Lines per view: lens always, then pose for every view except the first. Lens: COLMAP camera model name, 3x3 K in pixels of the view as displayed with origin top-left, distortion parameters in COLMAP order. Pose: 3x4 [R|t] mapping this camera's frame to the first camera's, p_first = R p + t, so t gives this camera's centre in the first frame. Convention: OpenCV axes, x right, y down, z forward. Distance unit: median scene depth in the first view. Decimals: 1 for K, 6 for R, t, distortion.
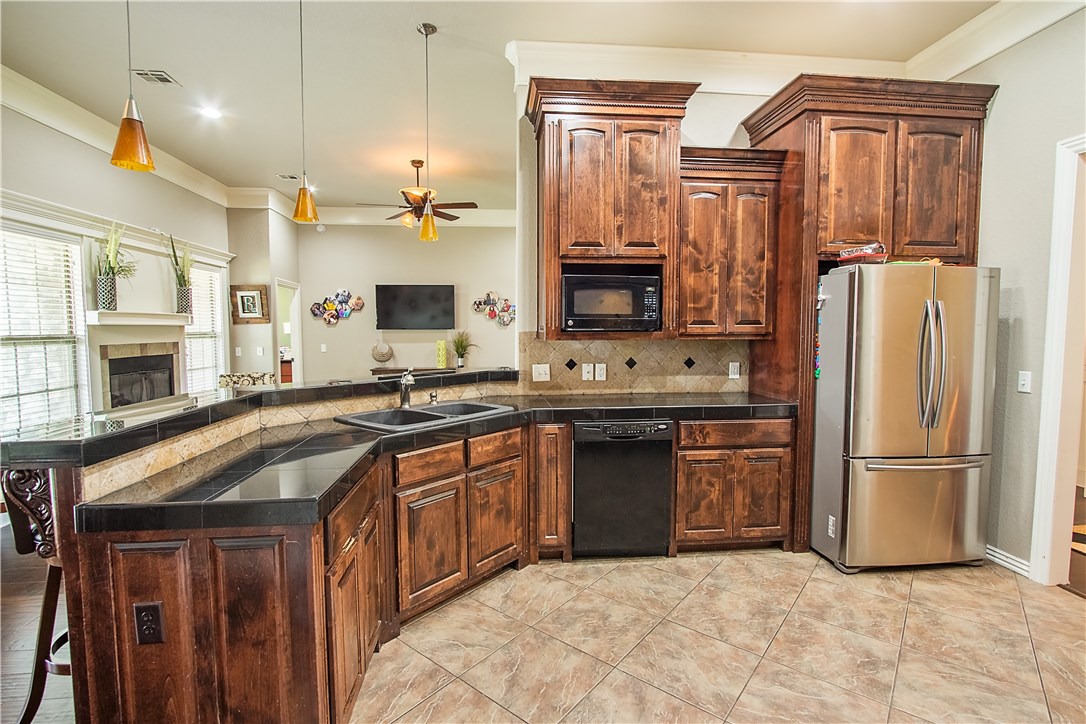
lens RADIAL K [[506.8, 0, 539.5], [0, 506.8, 360.2], [0, 0, 1]] dist [-0.016204, 0.000674]
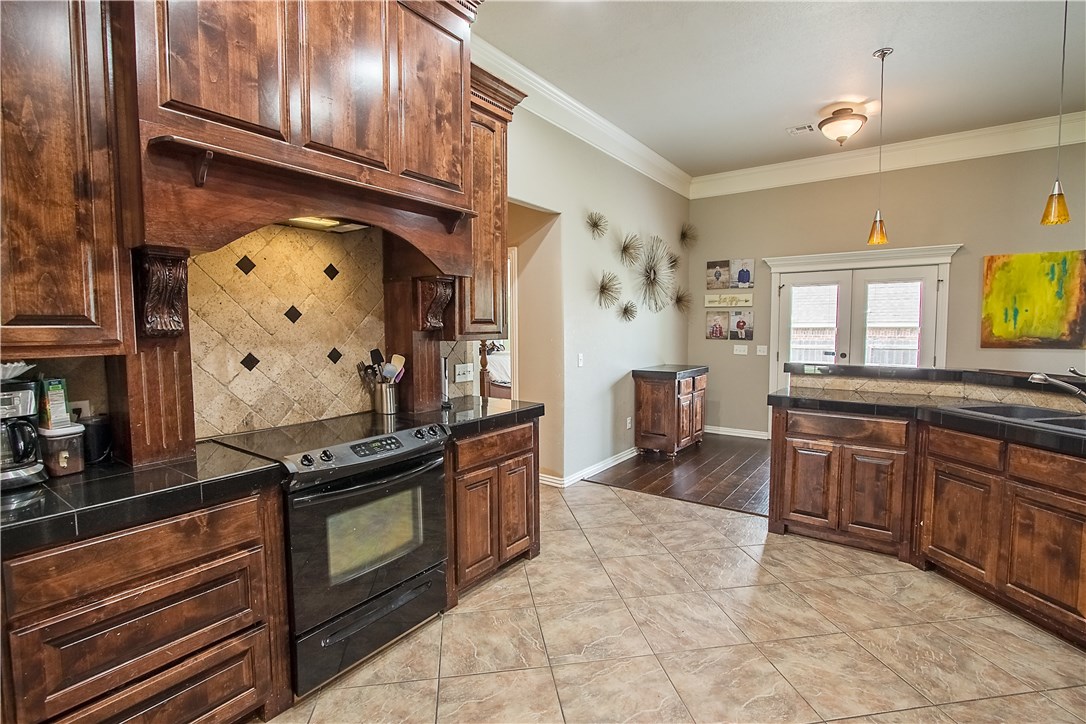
lens RADIAL K [[511.1, 0, 541.7], [0, 511.1, 357.9], [0, 0, 1]] dist [-0.003160, 0.000320]
pose [[-0.663232, 0.053086, -0.746529, 0.816608], [-0.043894, 0.993005, 0.109609, -0.048024], [0.747125, 0.105464, -0.656263, 0.688638]]
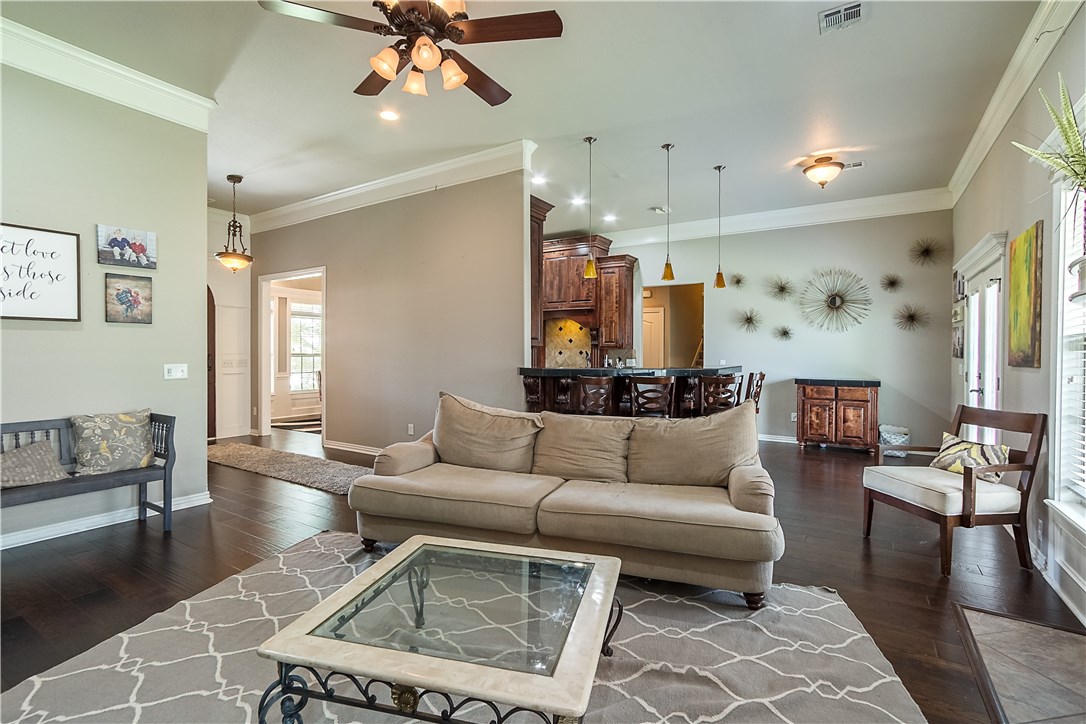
lens RADIAL K [[511.1, 0, 541.7], [0, 511.1, 357.9], [0, 0, 1]] dist [-0.003160, 0.000320]
pose [[-0.782908, -0.008455, 0.622080, -0.931845], [0.037237, 0.997478, 0.060421, -0.090271], [-0.621022, 0.070468, -0.780619, 2.056837]]
